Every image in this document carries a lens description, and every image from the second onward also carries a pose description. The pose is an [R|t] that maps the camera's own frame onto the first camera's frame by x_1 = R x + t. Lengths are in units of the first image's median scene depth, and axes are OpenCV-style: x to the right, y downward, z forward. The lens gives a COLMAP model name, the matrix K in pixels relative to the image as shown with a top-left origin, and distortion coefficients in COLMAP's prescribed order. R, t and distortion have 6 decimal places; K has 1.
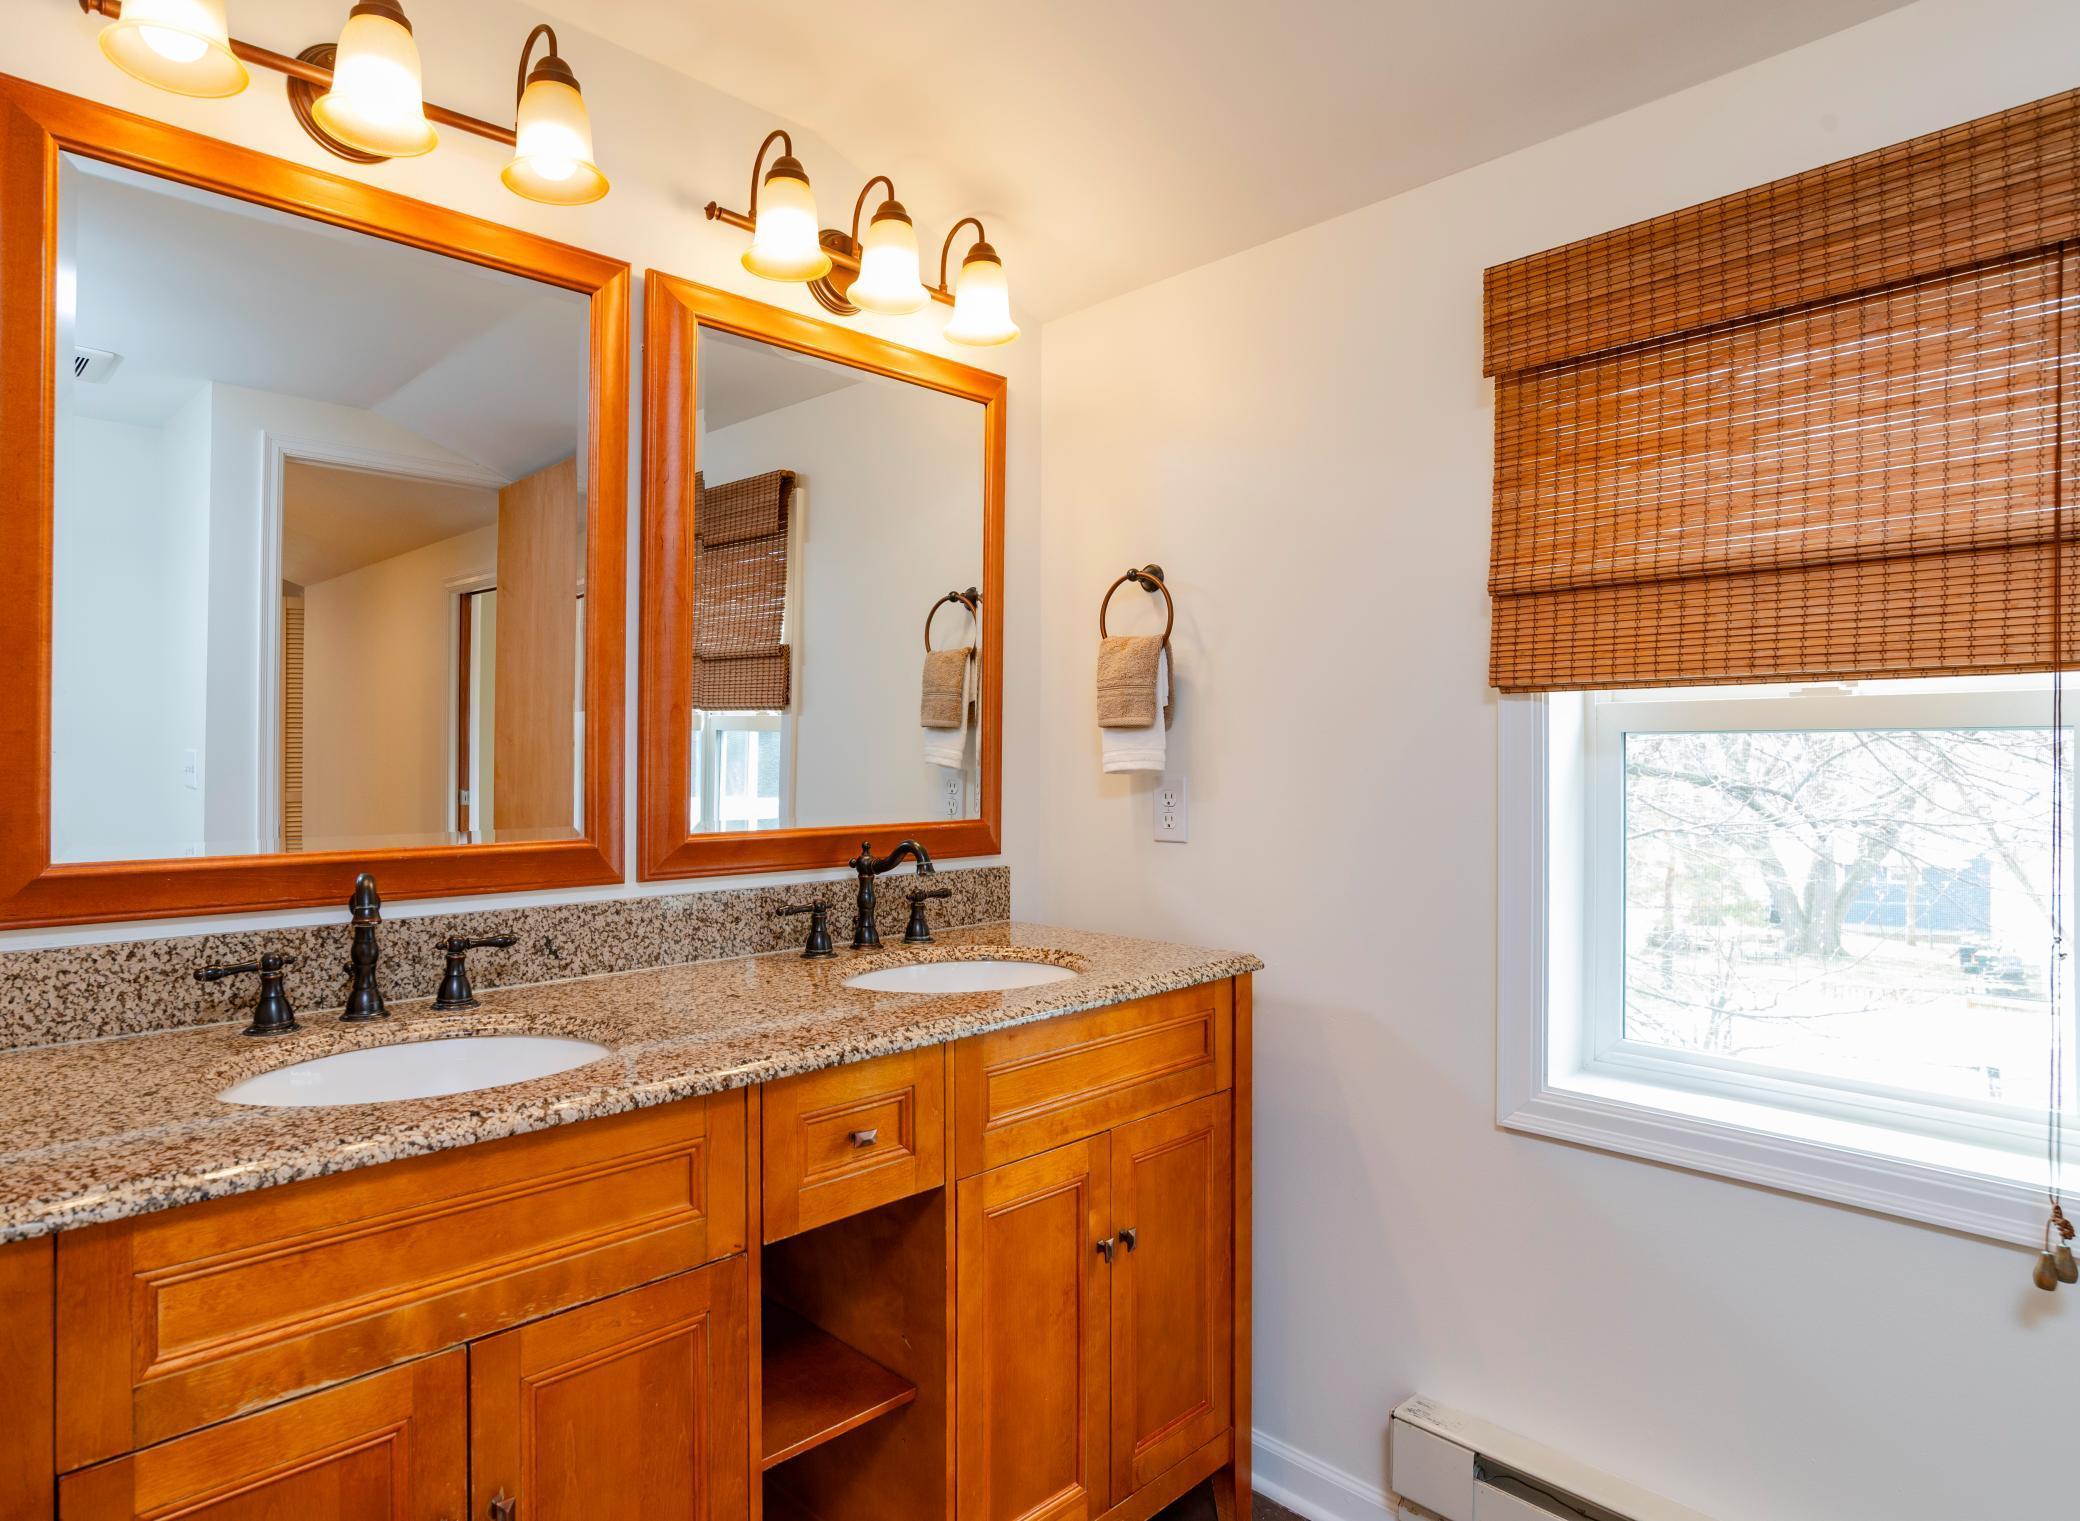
lens RADIAL K [[1171.6, 0, 978.6], [0, 1171.6, 756.9], [0, 0, 1]] dist [-0.019604, 0.001447]
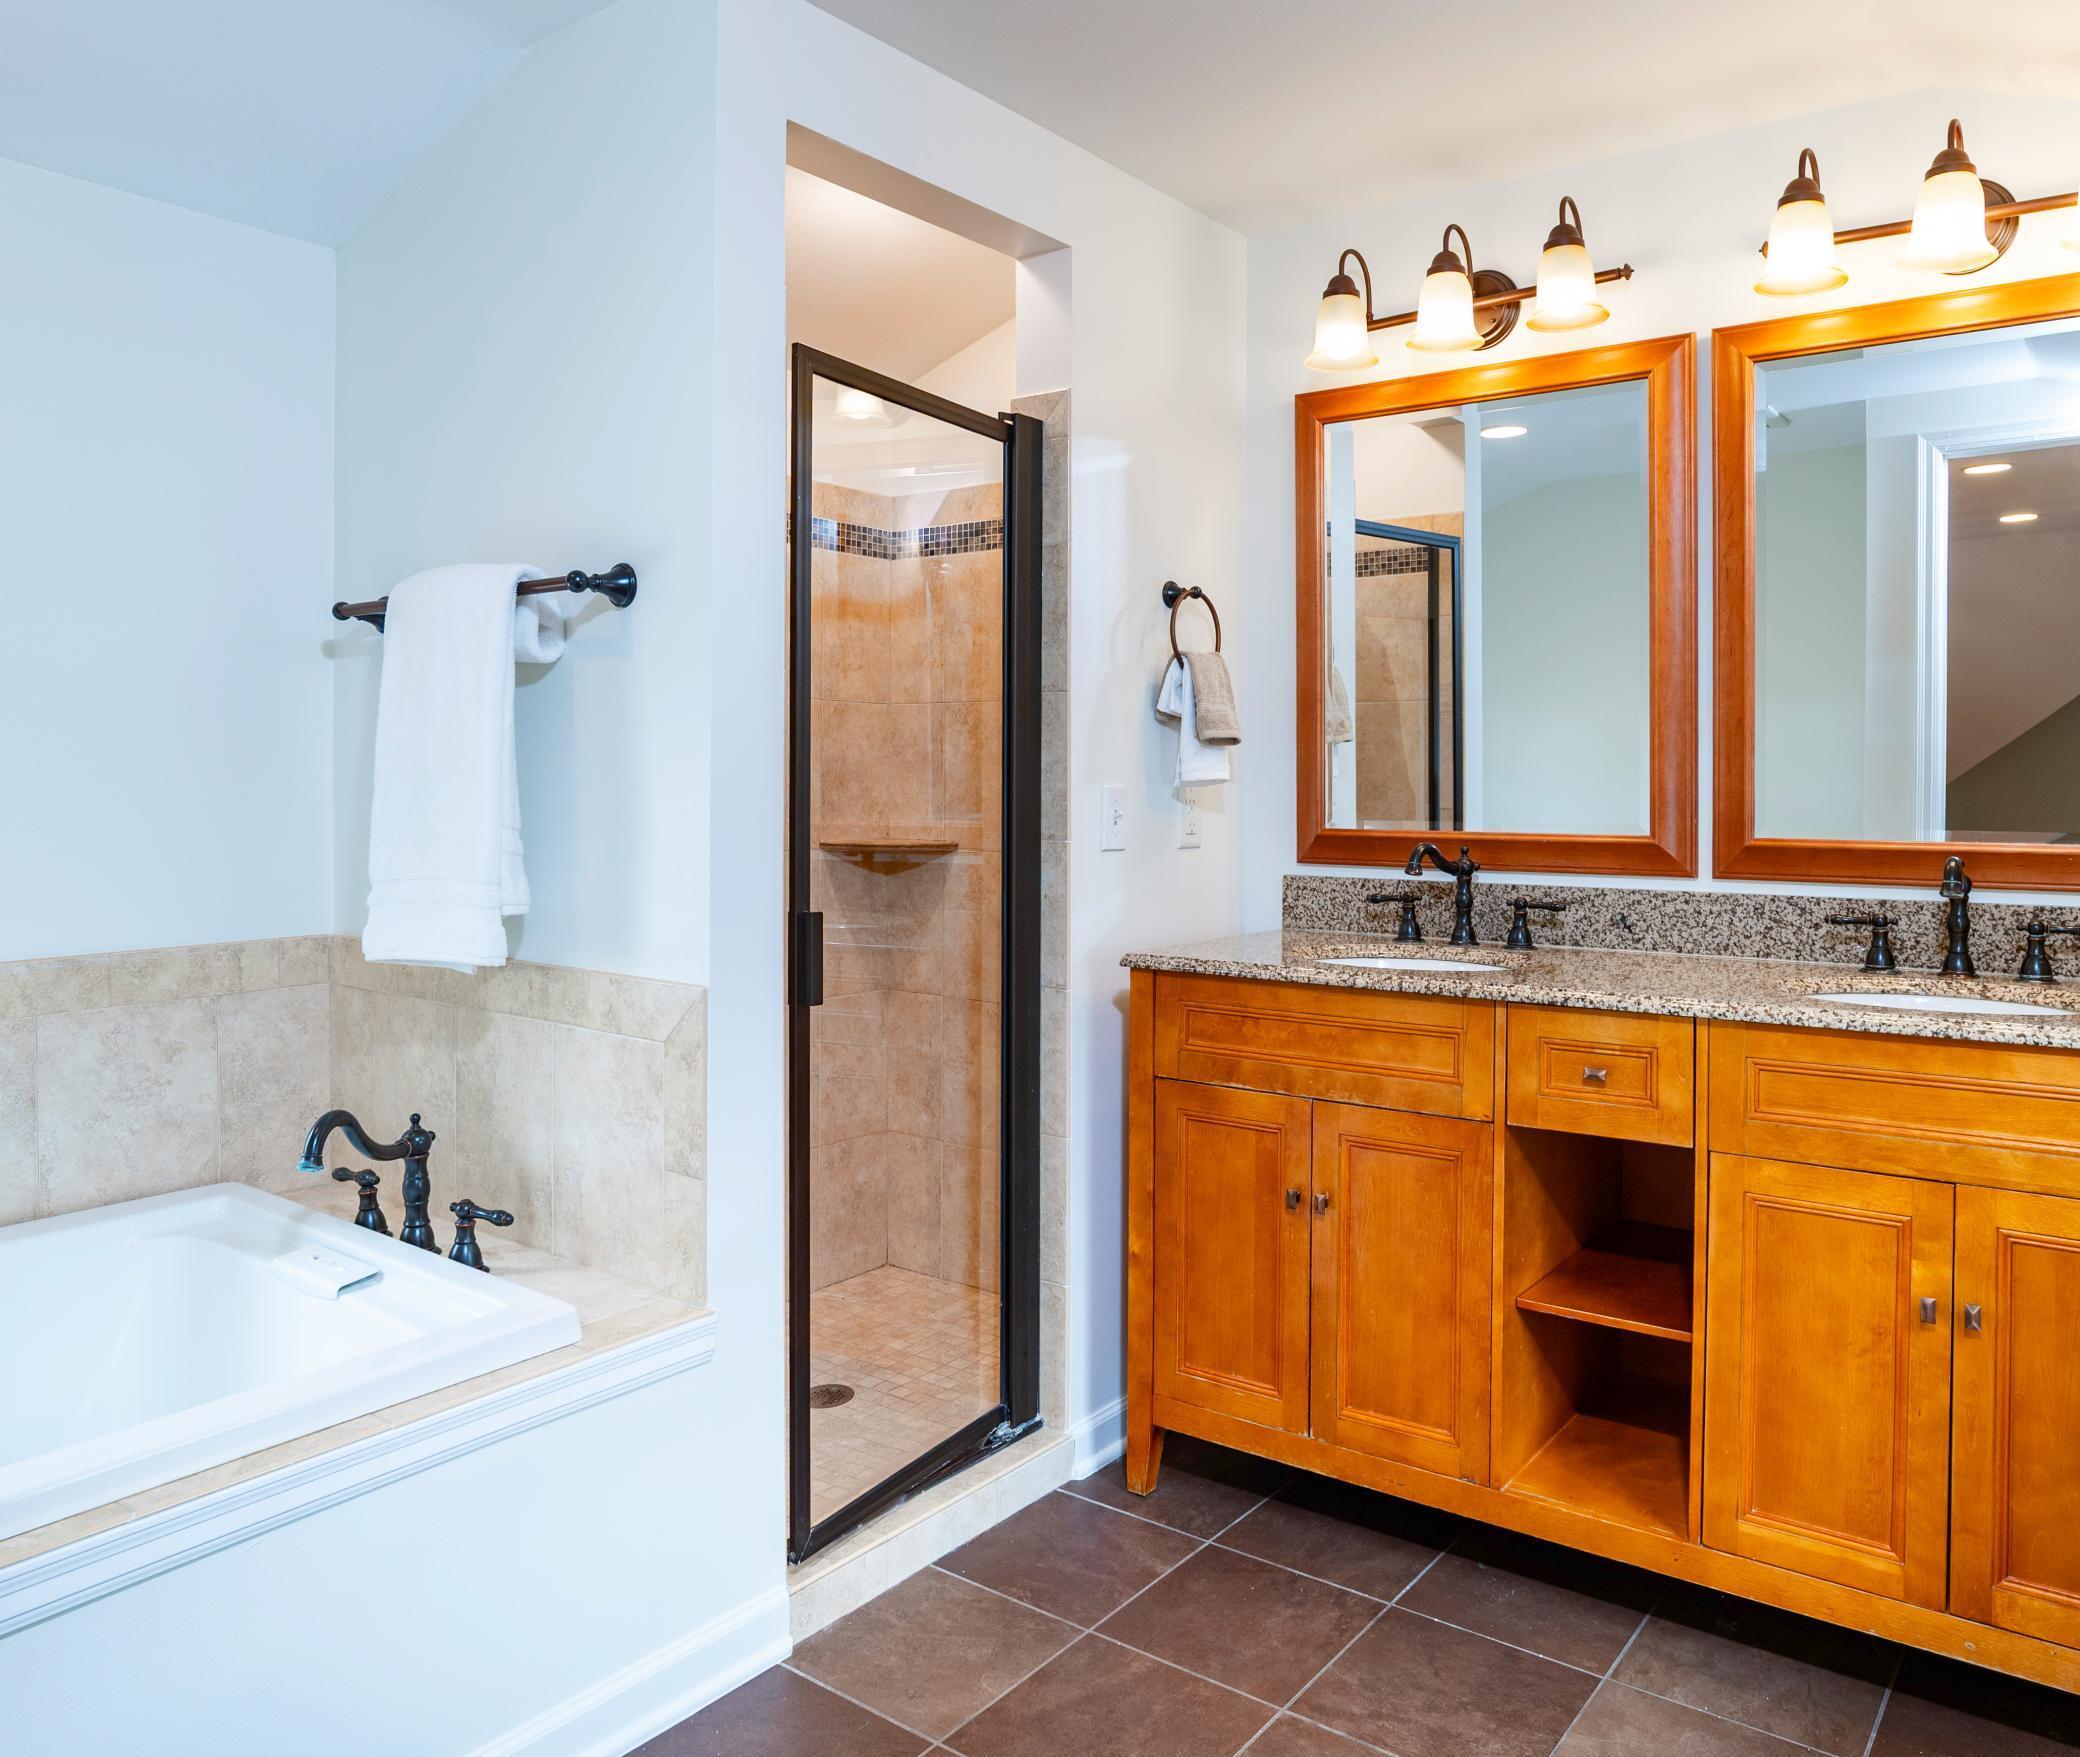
lens RADIAL K [[1531.7, 0, 1040.2], [0, 1531.7, 783.5], [0, 0, 1]] dist [-0.025362, 0.003875]
pose [[0.167170, -0.001801, -0.985926, 1.084170], [-0.001822, 0.999996, -0.002136, 0.021697], [0.985926, 0.002153, 0.167166, 0.127970]]
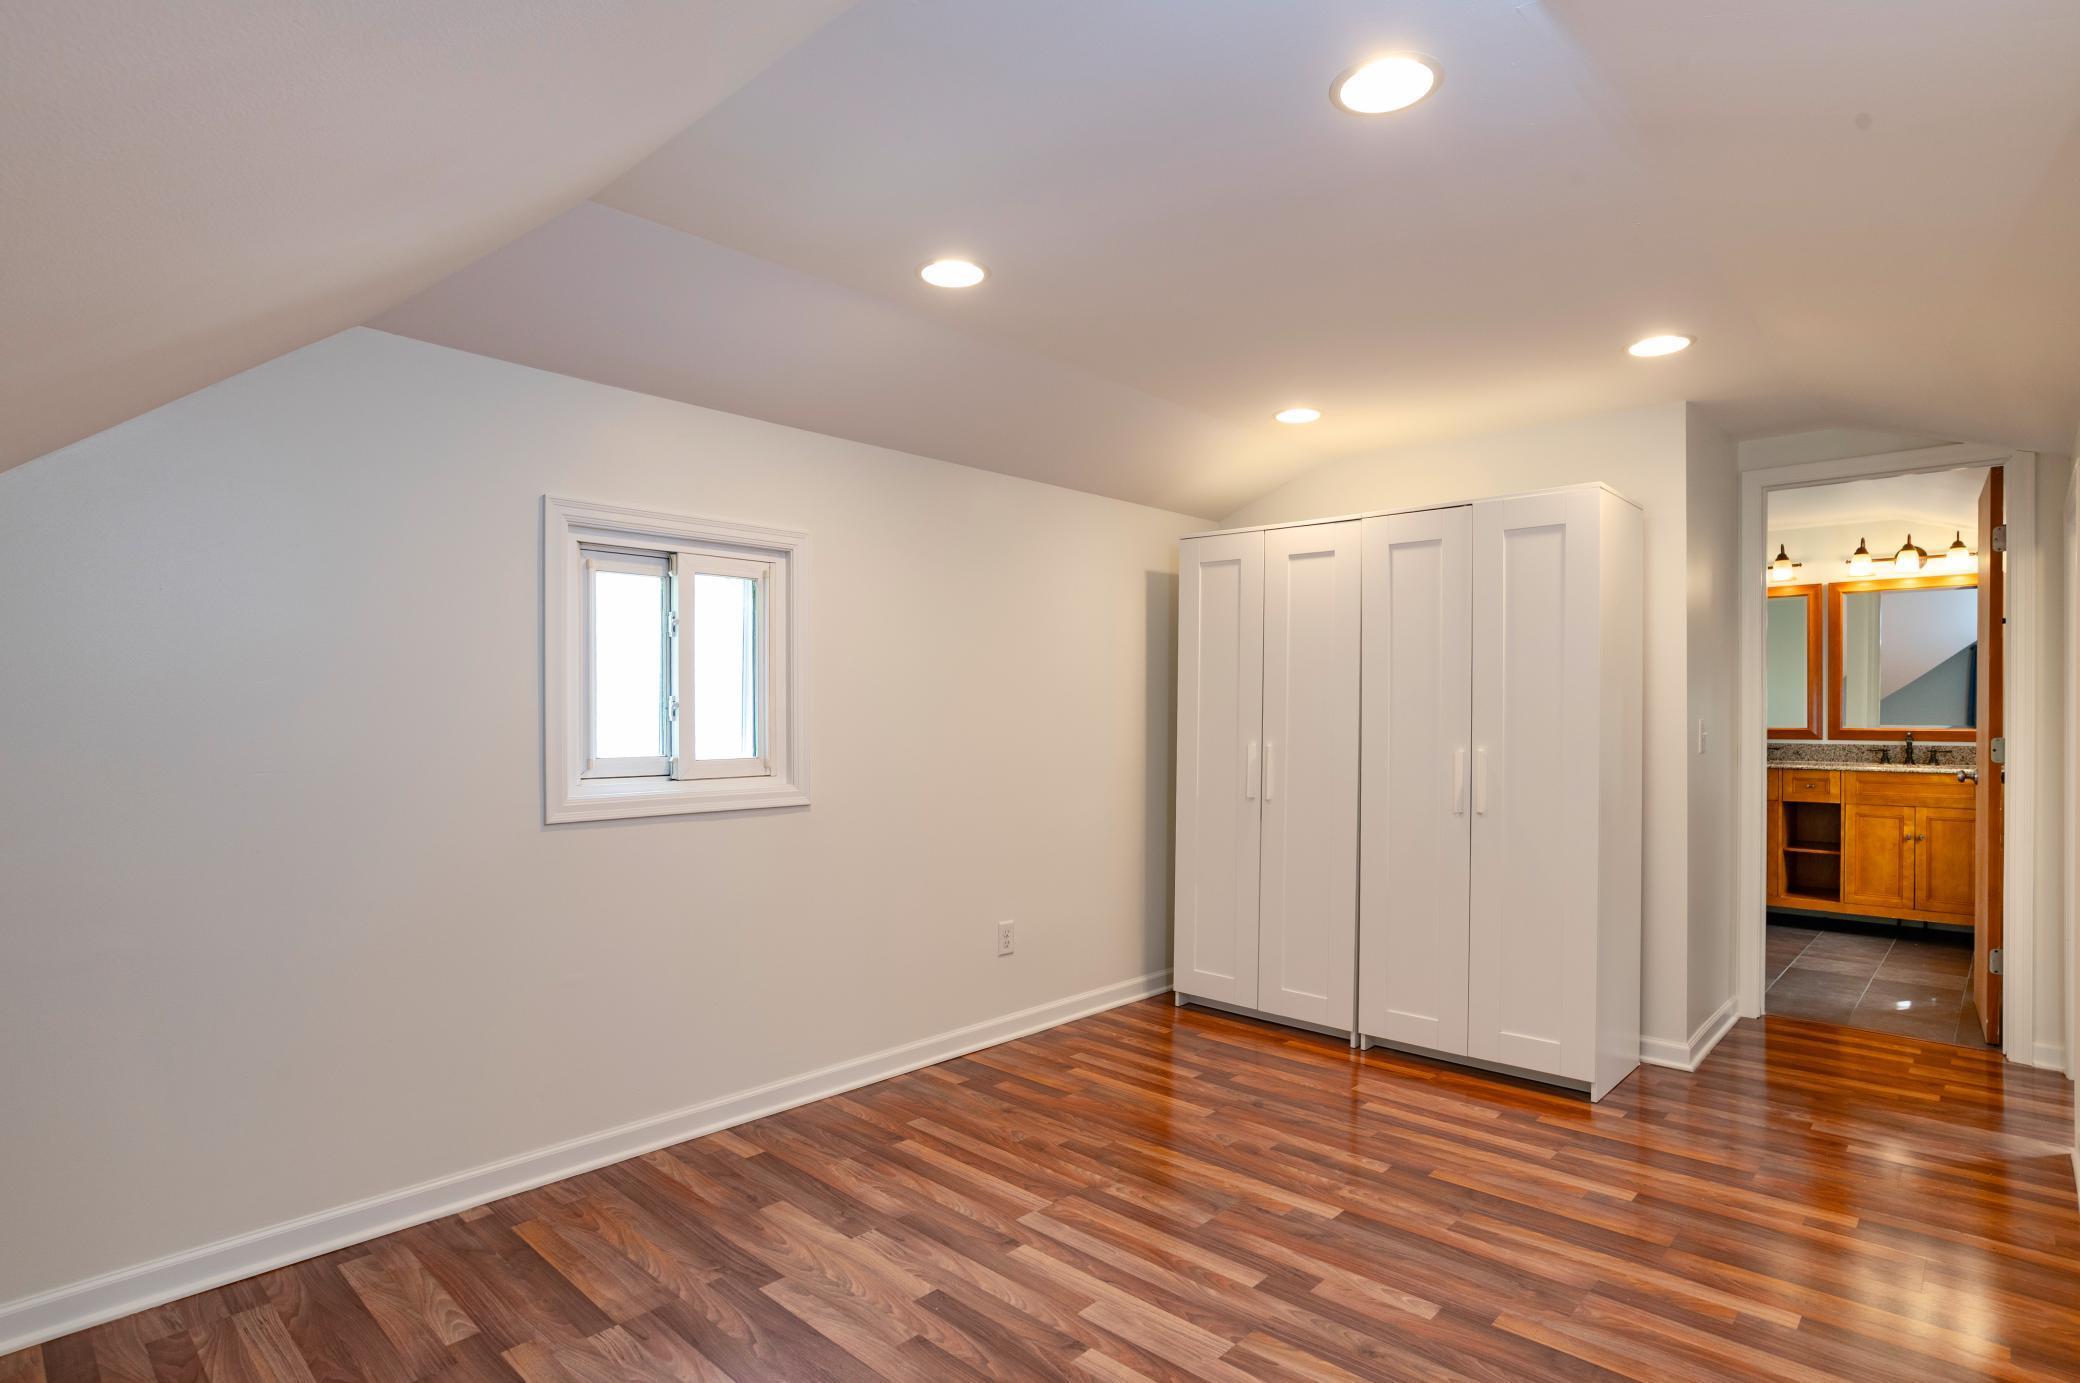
lens RADIAL K [[1042.4, 0, 1041.1], [0, 1042.4, 715.4], [0, 0, 1]] dist [-0.000008, -0.000014]
pose [[0.070161, -0.002045, -0.997534, 3.118372], [-0.000334, 0.999998, -0.002073, 0.035273], [0.997536, 0.000479, 0.070160, -1.938320]]
